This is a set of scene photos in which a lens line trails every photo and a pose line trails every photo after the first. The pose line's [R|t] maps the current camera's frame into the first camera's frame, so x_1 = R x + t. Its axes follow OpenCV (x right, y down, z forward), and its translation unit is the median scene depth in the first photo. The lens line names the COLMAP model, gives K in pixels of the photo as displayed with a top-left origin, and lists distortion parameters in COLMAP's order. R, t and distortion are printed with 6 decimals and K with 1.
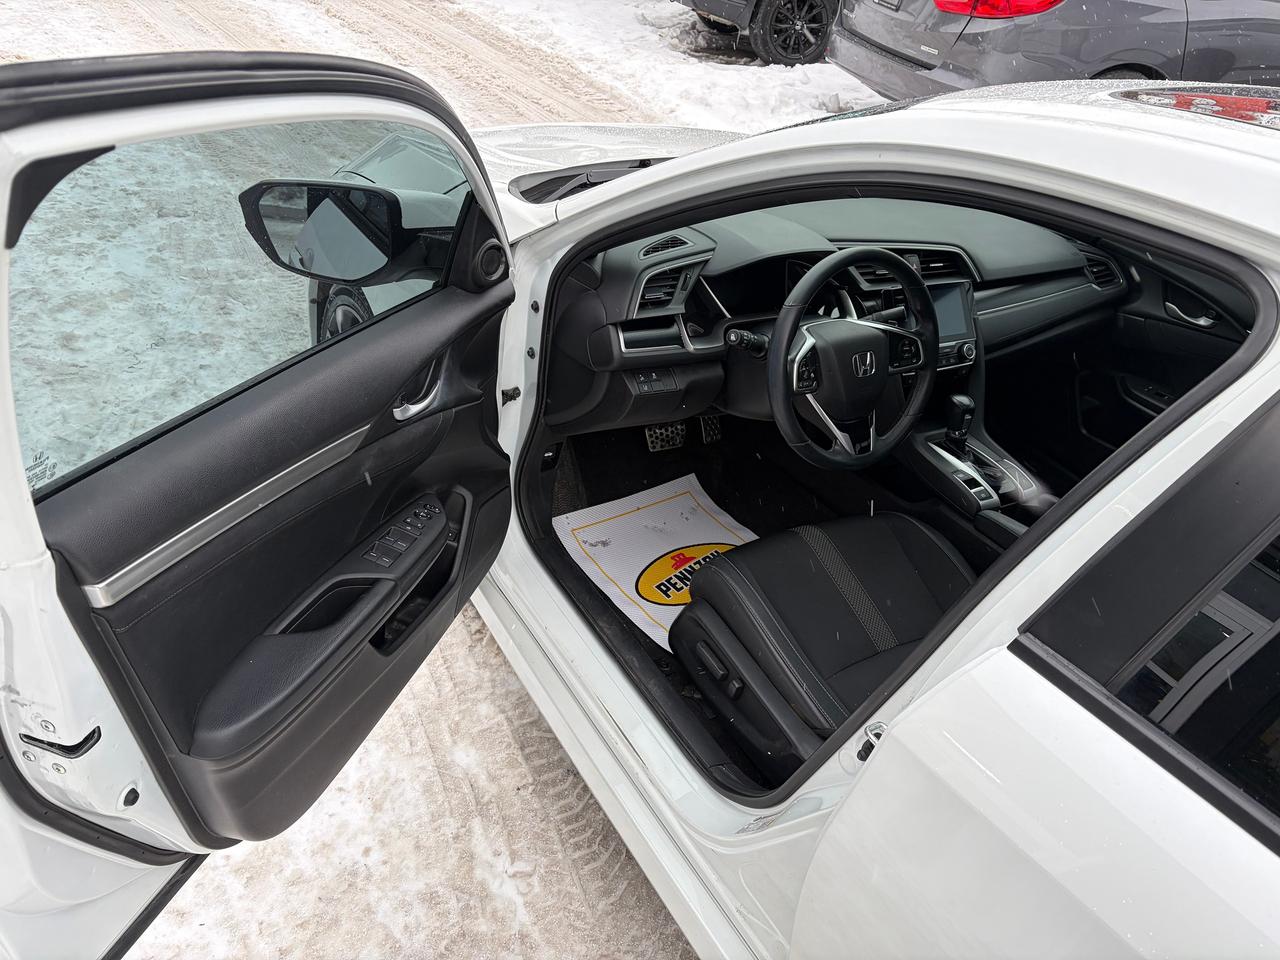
lens RADIAL K [[963.0, 0, 642.4], [0, 963.0, 477.3], [0, 0, 1]] dist [0.040268, -0.041871]
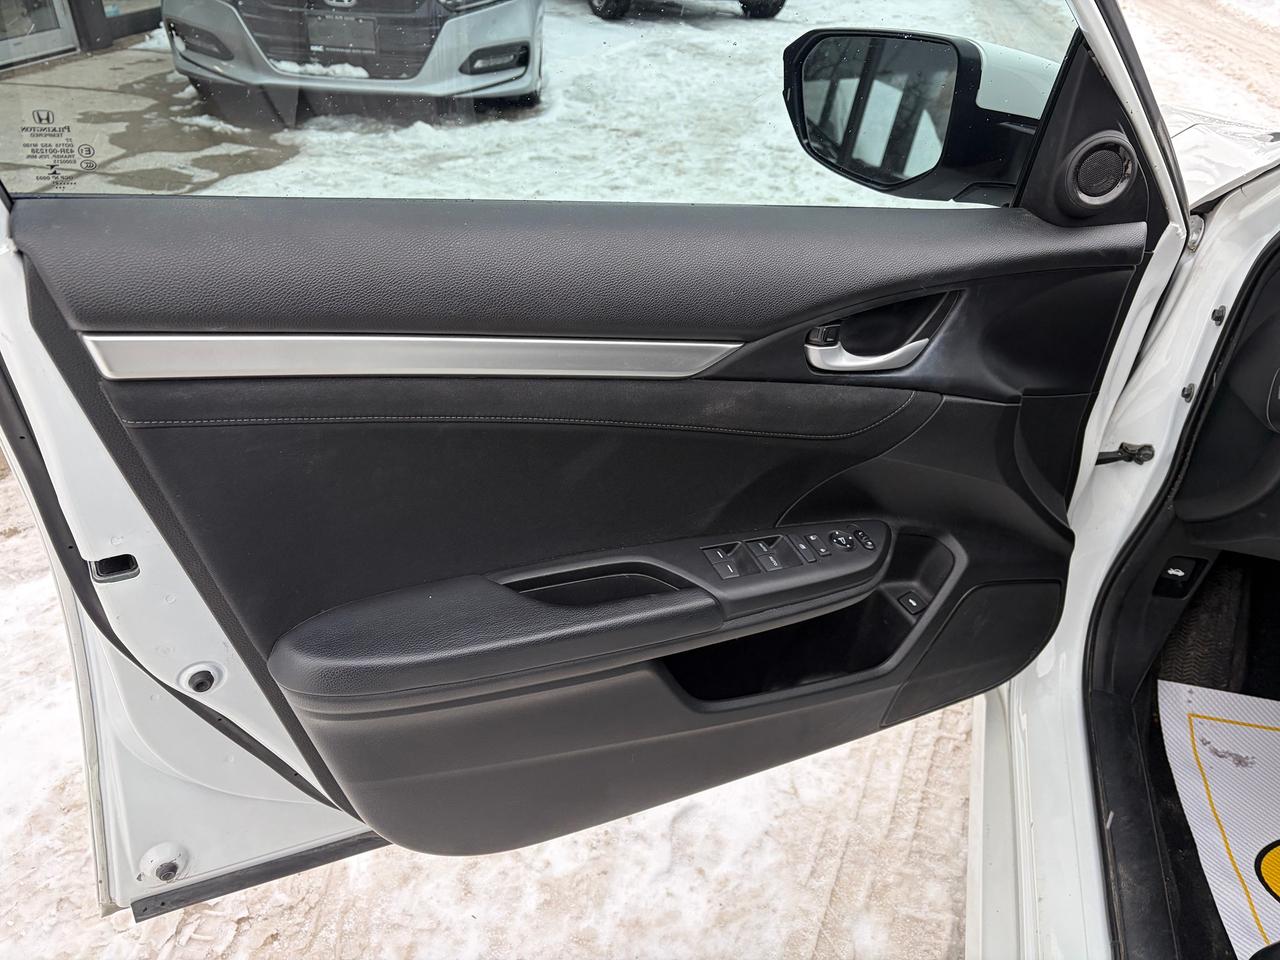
lens RADIAL K [[963.0, 0, 647.0], [0, 963.0, 476.5], [0, 0, 1]] dist [0.040268, -0.041871]
pose [[0.664349, 0.295632, -0.686471, 0.093349], [-0.363044, 0.930463, 0.049364, 0.011815], [0.653330, 0.216424, 0.725479, 0.361925]]
